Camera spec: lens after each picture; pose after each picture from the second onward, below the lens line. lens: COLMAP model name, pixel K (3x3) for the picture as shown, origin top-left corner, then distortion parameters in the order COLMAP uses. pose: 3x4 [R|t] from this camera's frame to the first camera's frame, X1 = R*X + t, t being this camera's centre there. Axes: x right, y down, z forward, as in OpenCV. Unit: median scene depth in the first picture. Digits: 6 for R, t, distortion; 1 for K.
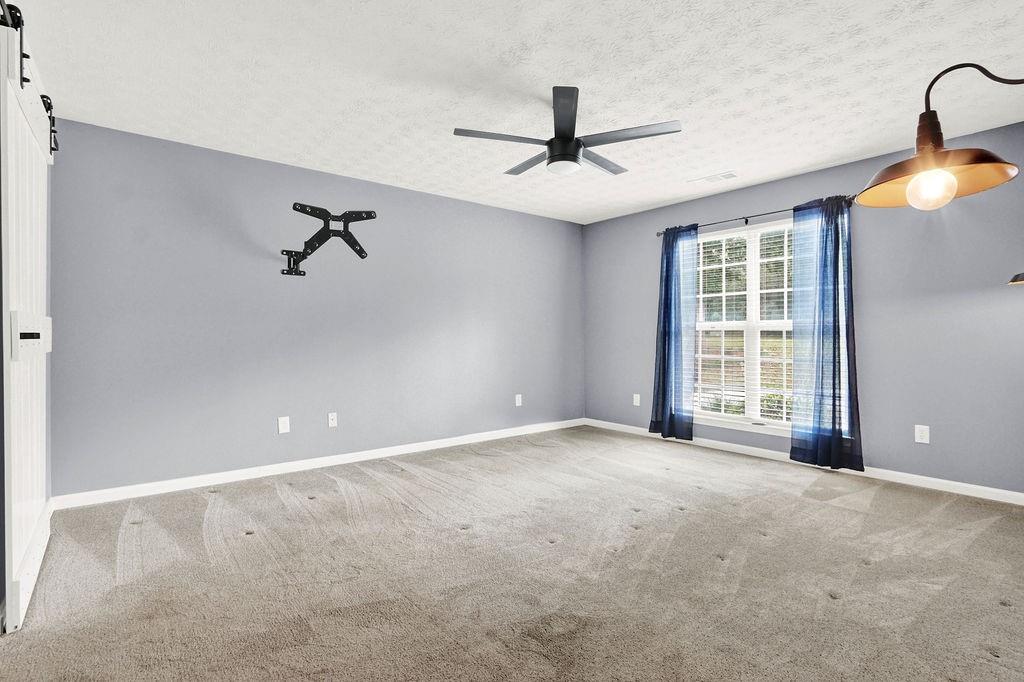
lens RADIAL K [[487.3, 0, 503.8], [0, 487.3, 337.5], [0, 0, 1]] dist [-0.014060, 0.000876]
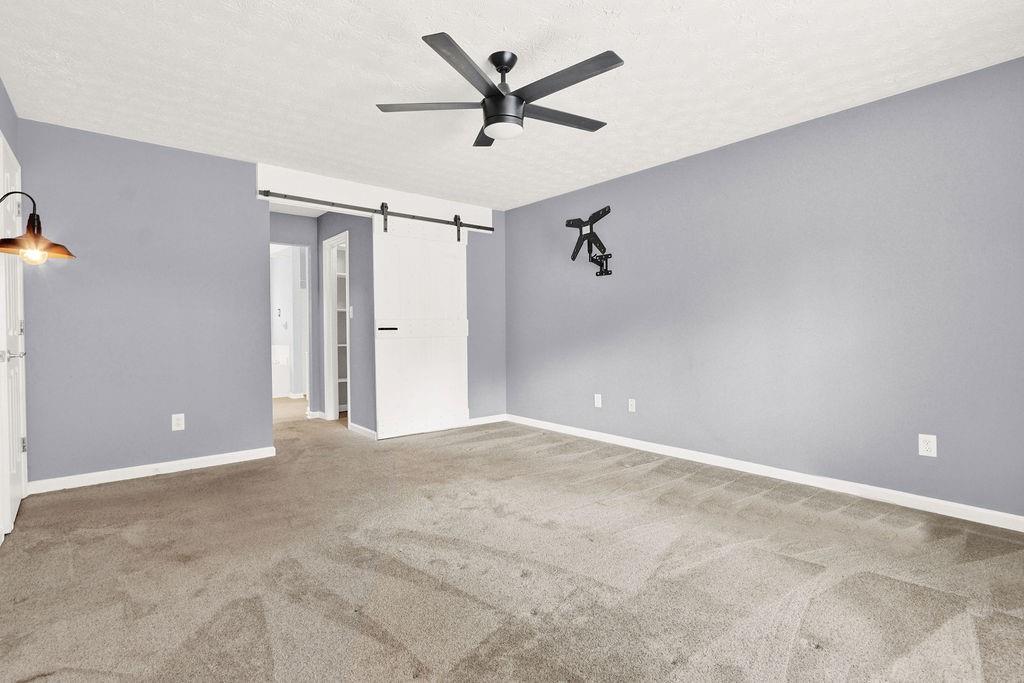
lens RADIAL K [[476.9, 0, 511.9], [0, 476.9, 338.4], [0, 0, 1]] dist [-0.017125, 0.000315]
pose [[0.044762, 0.017211, -0.998849, 0.698704], [0.002154, 0.999848, 0.017324, 0.004058], [0.998995, -0.002927, 0.044718, 0.706929]]
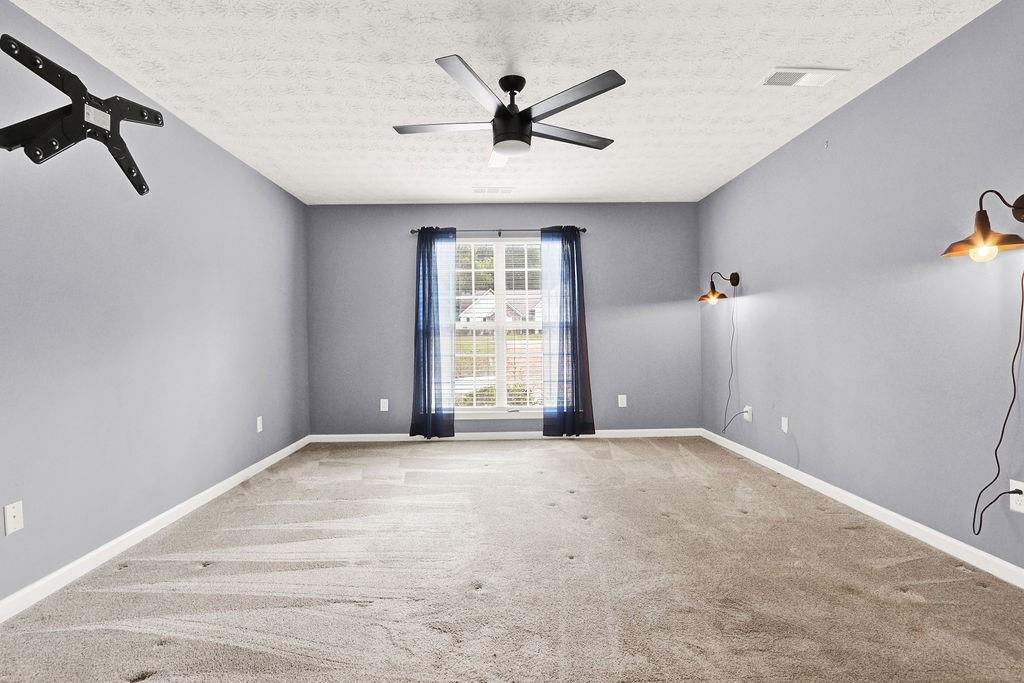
lens RADIAL K [[487.3, 0, 503.8], [0, 487.3, 338.0], [0, 0, 1]] dist [-0.014060, 0.000876]
pose [[0.603474, -0.011796, 0.797296, -0.445521], [0.014605, 0.999886, 0.003738, -0.000382], [-0.797249, 0.009389, 0.603578, 0.341363]]
